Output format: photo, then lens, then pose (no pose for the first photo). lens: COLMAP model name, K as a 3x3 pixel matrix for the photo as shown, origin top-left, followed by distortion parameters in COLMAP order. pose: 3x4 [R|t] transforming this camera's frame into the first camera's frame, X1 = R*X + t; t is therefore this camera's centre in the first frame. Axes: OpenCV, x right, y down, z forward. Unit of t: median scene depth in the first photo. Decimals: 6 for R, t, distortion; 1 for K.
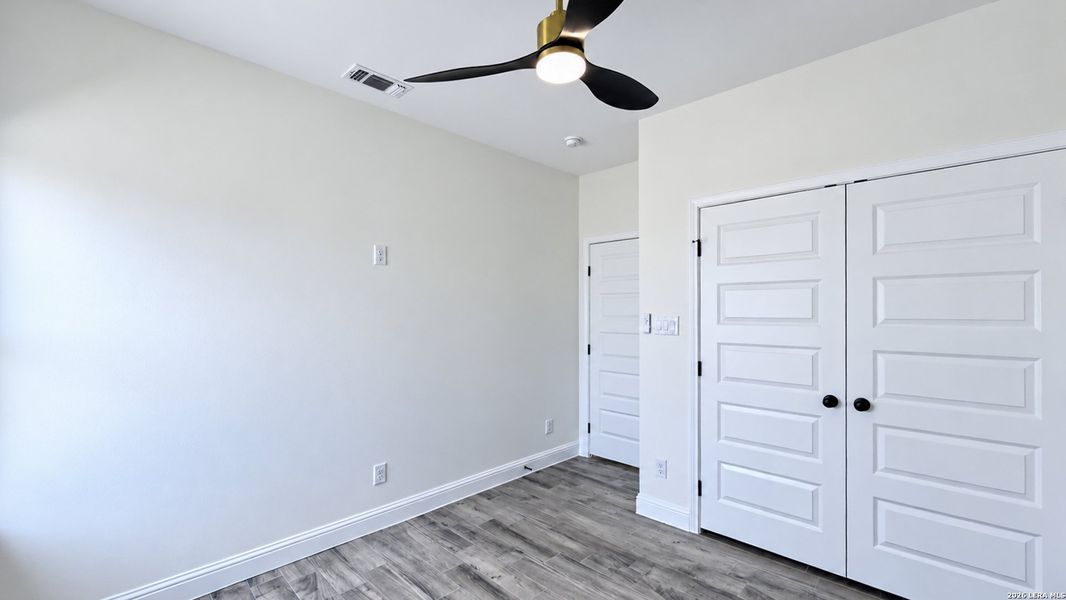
lens RADIAL K [[449.0, 0, 533.0], [0, 449.0, 300.0], [0, 0, 1]] dist [-0.001368, -0.000157]
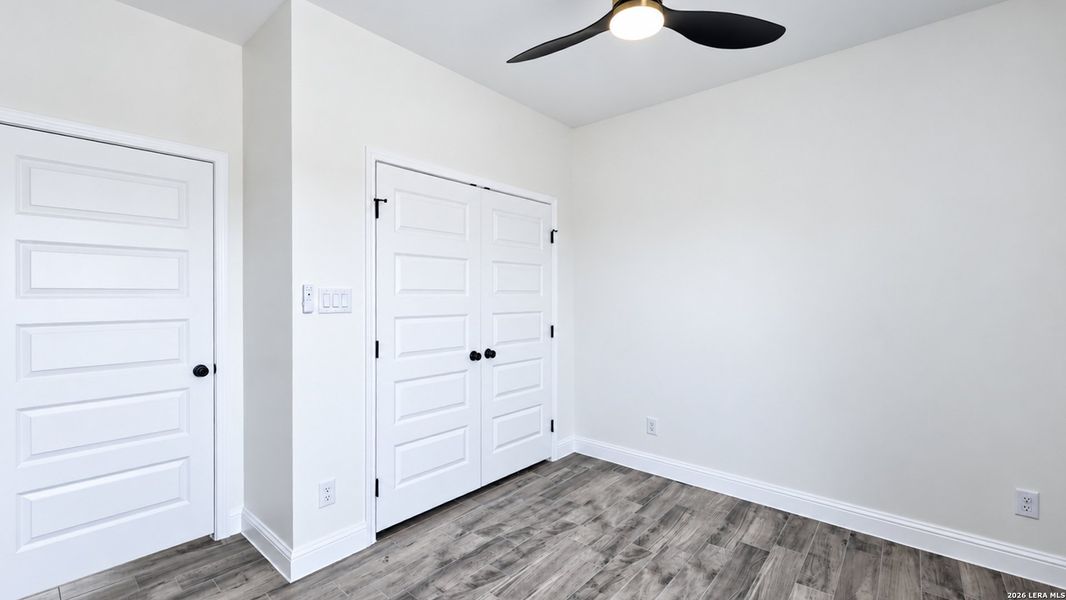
lens RADIAL K [[452.2, 0, 533.0], [0, 452.2, 300.0], [0, 0, 1]] dist [0.000877, 0.000057]
pose [[-0.060393, -0.007070, 0.998150, -0.570291], [-0.016334, 0.999848, 0.006094, 0.053180], [-0.998041, -0.015936, -0.060499, 0.844731]]
